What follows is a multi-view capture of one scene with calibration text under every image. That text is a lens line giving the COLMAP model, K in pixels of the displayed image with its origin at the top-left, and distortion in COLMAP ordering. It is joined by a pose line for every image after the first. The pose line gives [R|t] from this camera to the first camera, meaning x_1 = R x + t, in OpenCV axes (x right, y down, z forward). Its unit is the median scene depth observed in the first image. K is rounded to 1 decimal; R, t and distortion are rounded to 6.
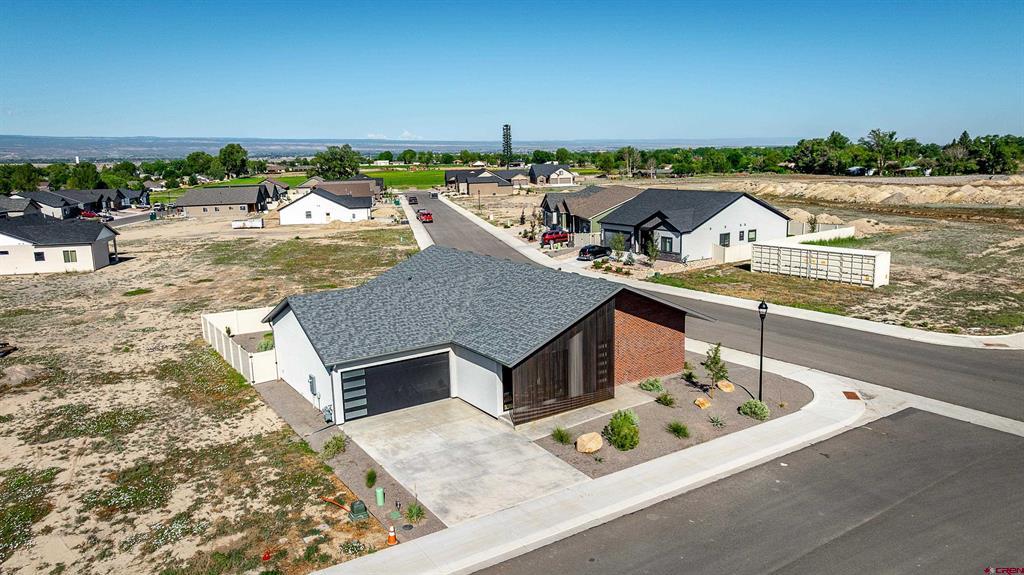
lens RADIAL K [[723.9, 0, 510.6], [0, 723.9, 288.7], [0, 0, 1]] dist [-0.034782, 0.035286]
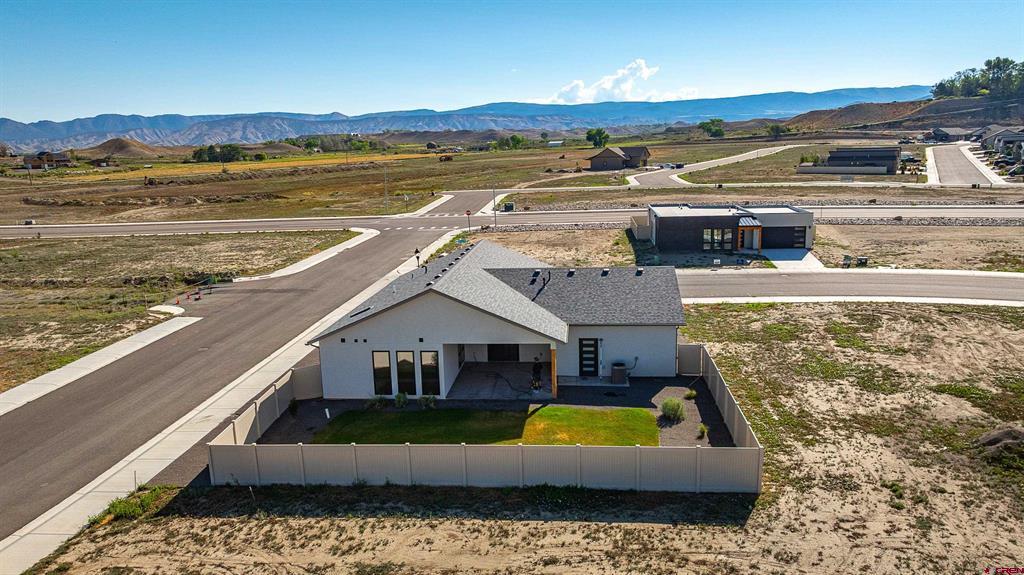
lens RADIAL K [[723.9, 0, 510.6], [0, 723.9, 288.7], [0, 0, 1]] dist [-0.034782, 0.035286]
pose [[-0.774911, -0.073445, 0.627788, -0.784301], [0.167760, 0.933705, 0.316308, -0.347679], [-0.609400, 0.350429, -0.711218, 1.862582]]
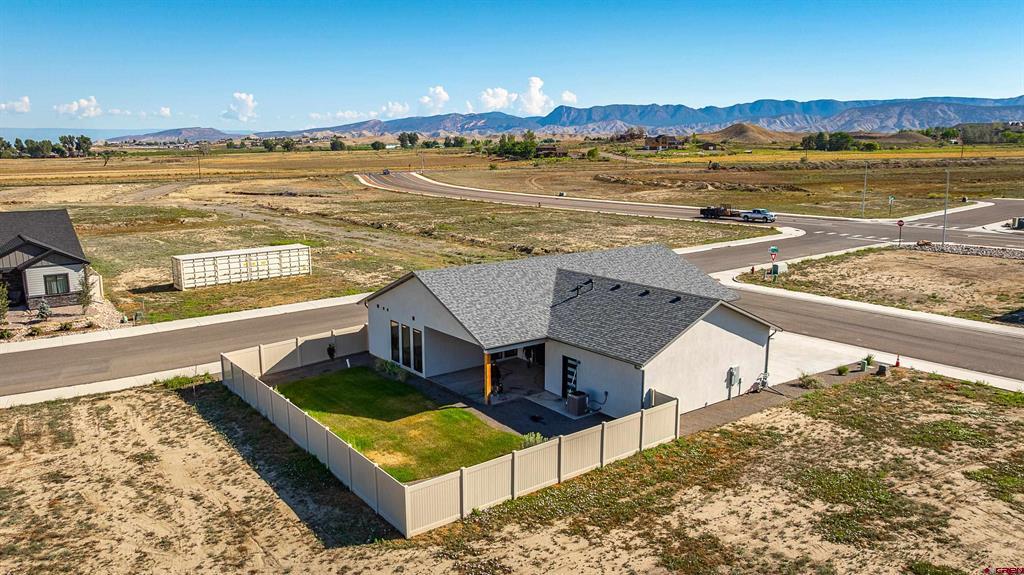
lens RADIAL K [[760.8, 0, 510.2], [0, 760.8, 289.2], [0, 0, 1]] dist [-0.037432, 0.035026]
pose [[-0.072565, -0.161723, 0.984165, -1.153320], [0.190886, 0.966273, 0.172857, -0.205635], [-0.978926, 0.200406, -0.039247, 1.195691]]
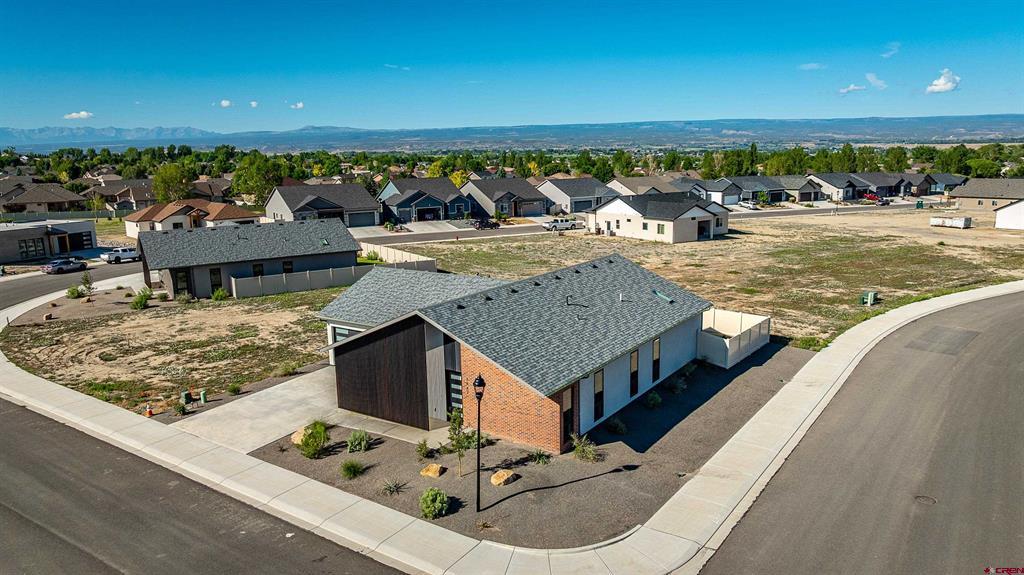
lens RADIAL K [[723.9, 0, 510.6], [0, 723.9, 288.7], [0, 0, 1]] dist [-0.034782, 0.035286]
pose [[0.376422, 0.190077, -0.906740, 0.900227], [-0.164560, 0.976881, 0.136466, -0.155612], [0.911716, 0.097844, 0.398999, 0.644613]]
